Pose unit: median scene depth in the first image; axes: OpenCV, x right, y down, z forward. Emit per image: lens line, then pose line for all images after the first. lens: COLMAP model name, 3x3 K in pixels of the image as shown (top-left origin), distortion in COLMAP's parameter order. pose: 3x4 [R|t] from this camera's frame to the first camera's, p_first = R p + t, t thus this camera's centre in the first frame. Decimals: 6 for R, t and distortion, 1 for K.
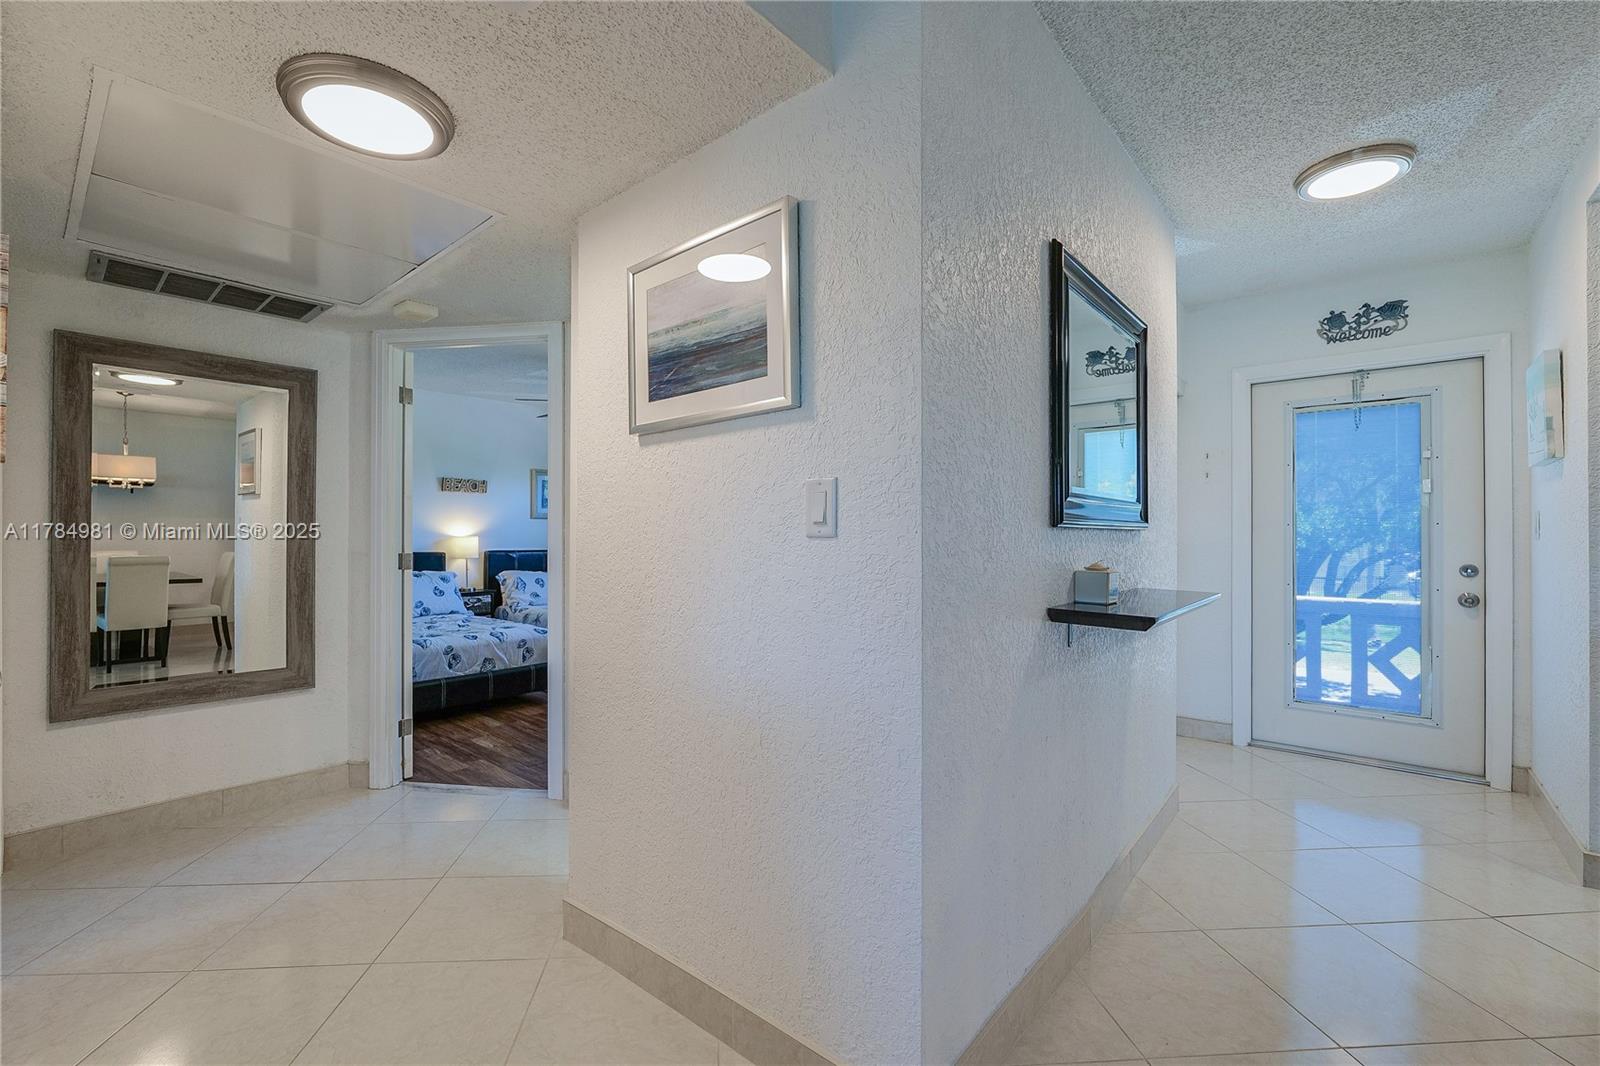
lens RADIAL K [[663.2, 0, 847.5], [0, 663.2, 531.5], [0, 0, 1]] dist [-0.021344, 0.000296]
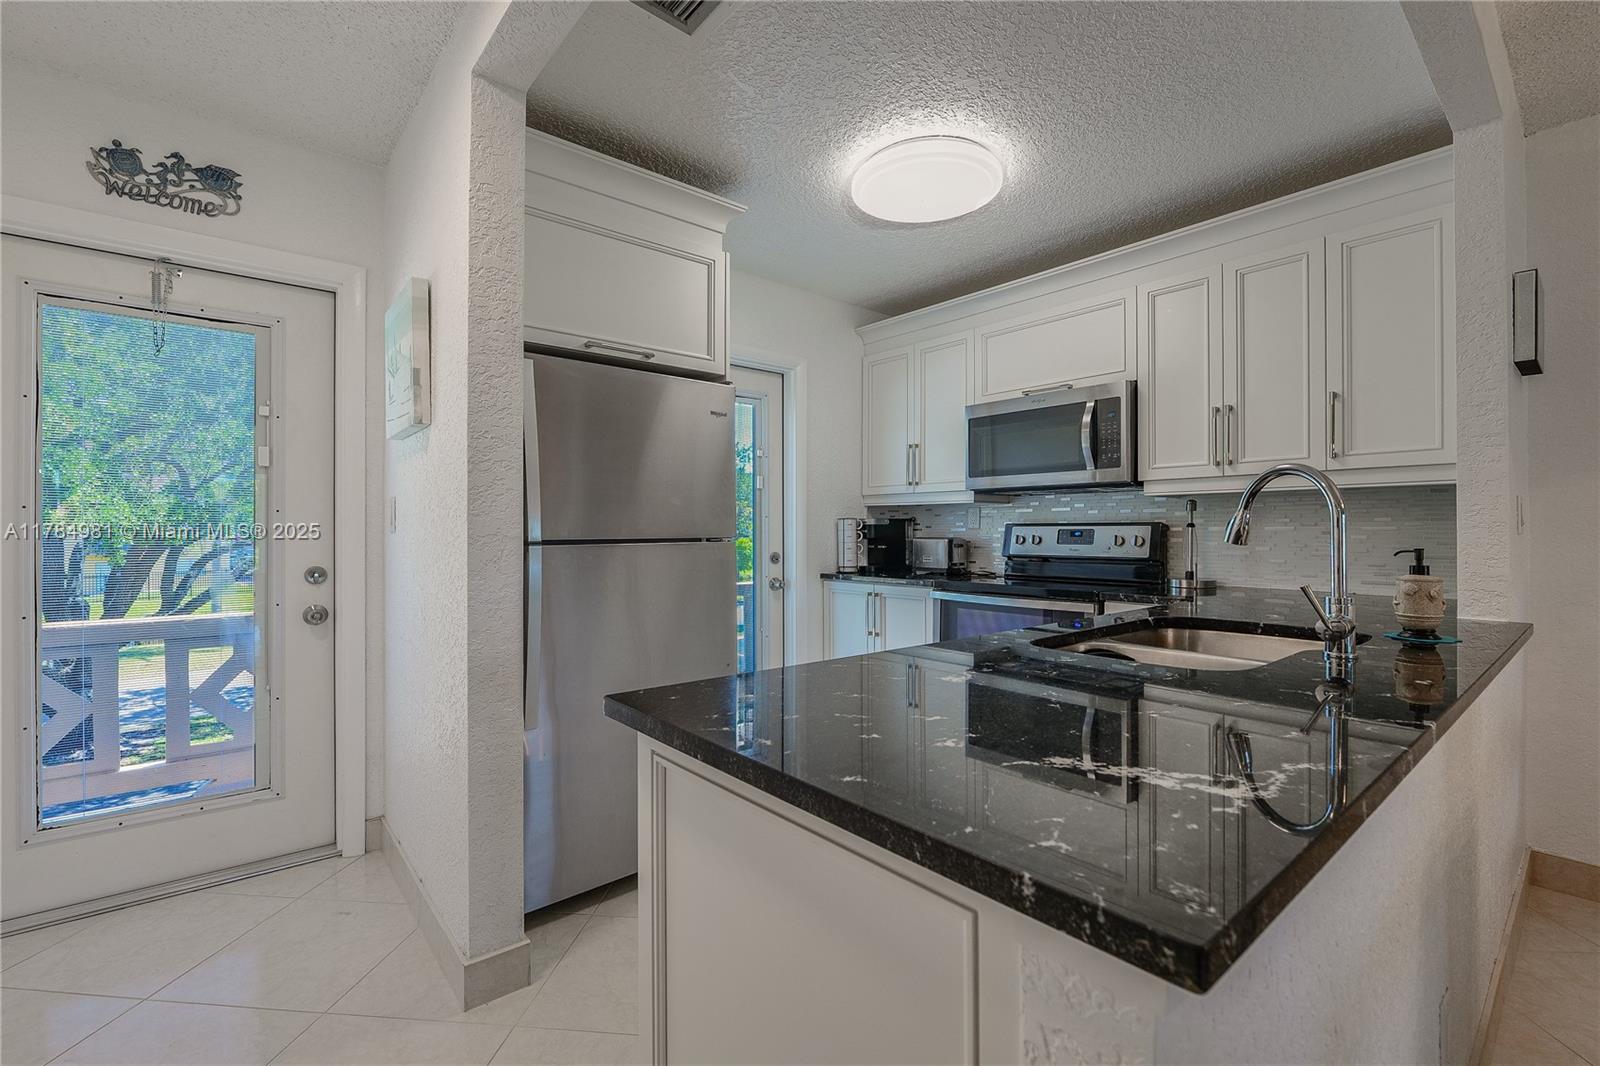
lens RADIAL K [[689.8, 0, 726.8], [0, 689.8, 529.1], [0, 0, 1]] dist [-0.001583, -0.000369]
pose [[0.255126, 0.000046, 0.966908, 0.300272], [-0.007673, 0.999969, 0.001977, 0.002512], [-0.966877, -0.007923, 0.255118, 0.330629]]
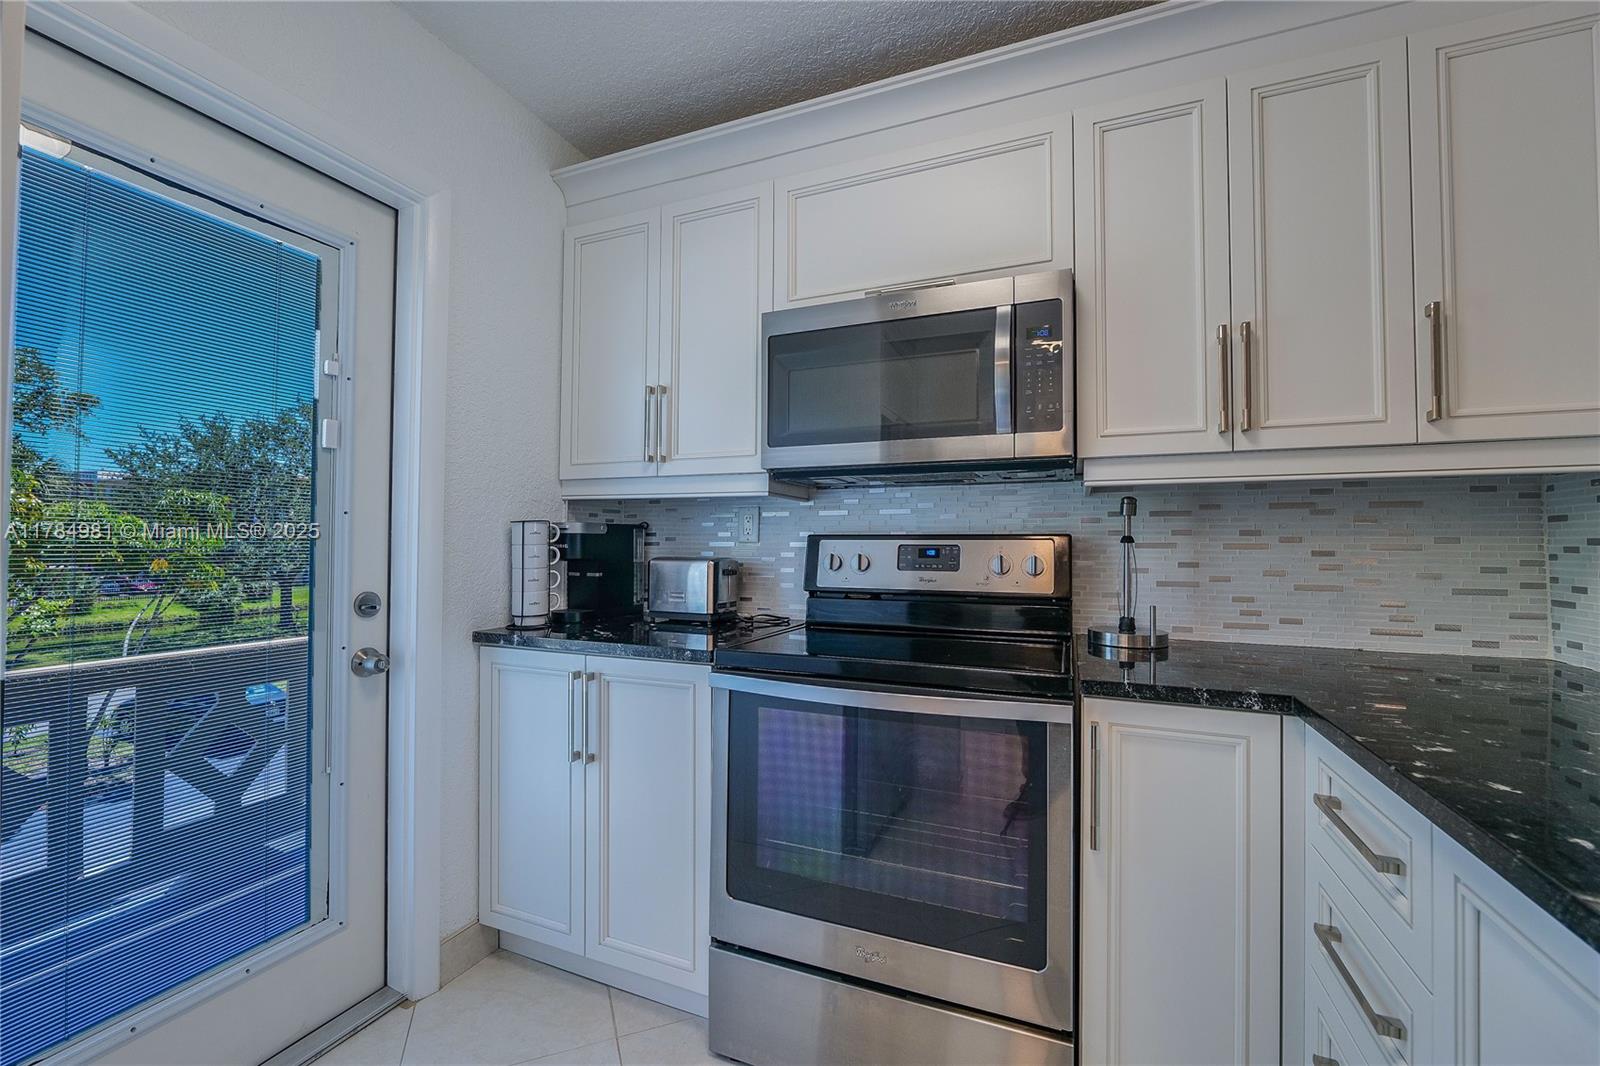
lens RADIAL K [[768.5, 0, 764.2], [0, 768.5, 527.6], [0, 0, 1]] dist [-0.025348, 0.000122]
pose [[-0.214588, 0.018998, 0.976520, 0.822915], [-0.014195, 0.999645, -0.022567, 0.002927], [-0.976602, -0.018705, -0.214242, 0.378887]]
